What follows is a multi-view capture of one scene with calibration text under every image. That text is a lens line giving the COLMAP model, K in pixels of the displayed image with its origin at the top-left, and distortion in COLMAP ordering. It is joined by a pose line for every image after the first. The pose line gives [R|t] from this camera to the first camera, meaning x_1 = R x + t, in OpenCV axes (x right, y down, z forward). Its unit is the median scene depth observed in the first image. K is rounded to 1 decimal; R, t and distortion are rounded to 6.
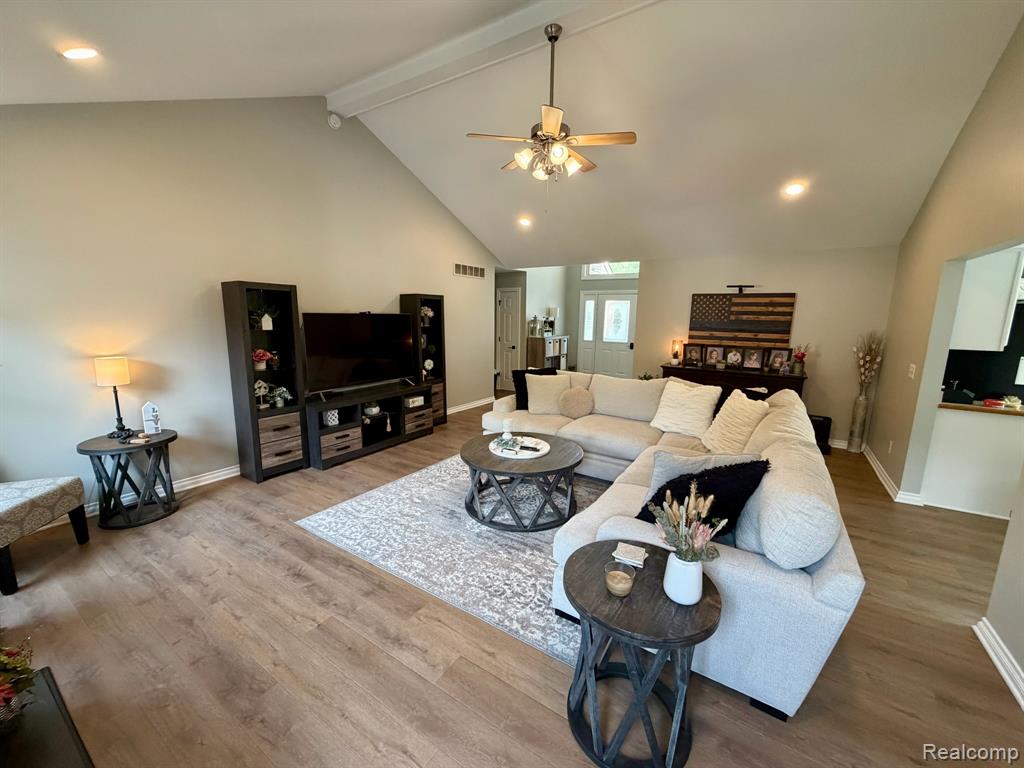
lens RADIAL K [[410.5, 0, 516.5], [0, 410.5, 385.5], [0, 0, 1]] dist [-0.002990, -0.000126]
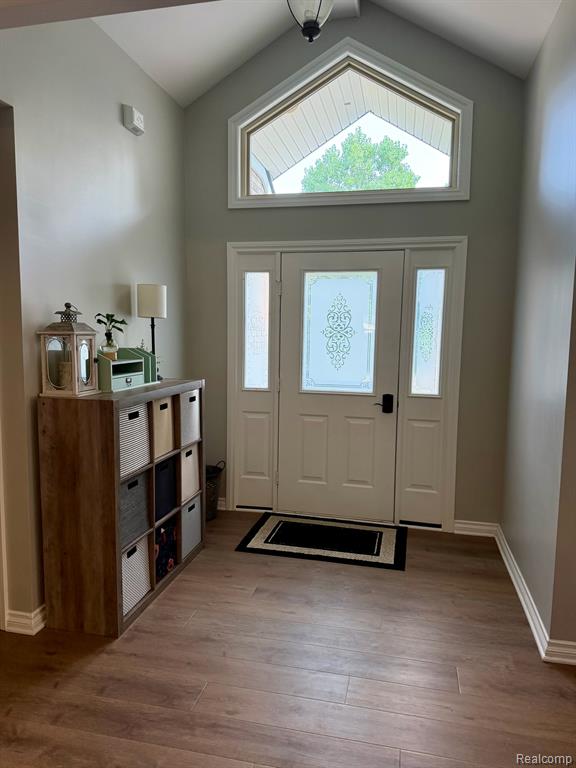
lens RADIAL K [[531.9, 0, 288.0], [0, 531.9, 385.5], [0, 0, 1]] dist [0.002925, 0.000131]
pose [[0.943189, -0.035176, 0.330390, 0.059784], [0.060346, 0.995977, -0.066237, -0.091484], [-0.326731, 0.082411, 0.941517, 0.639511]]
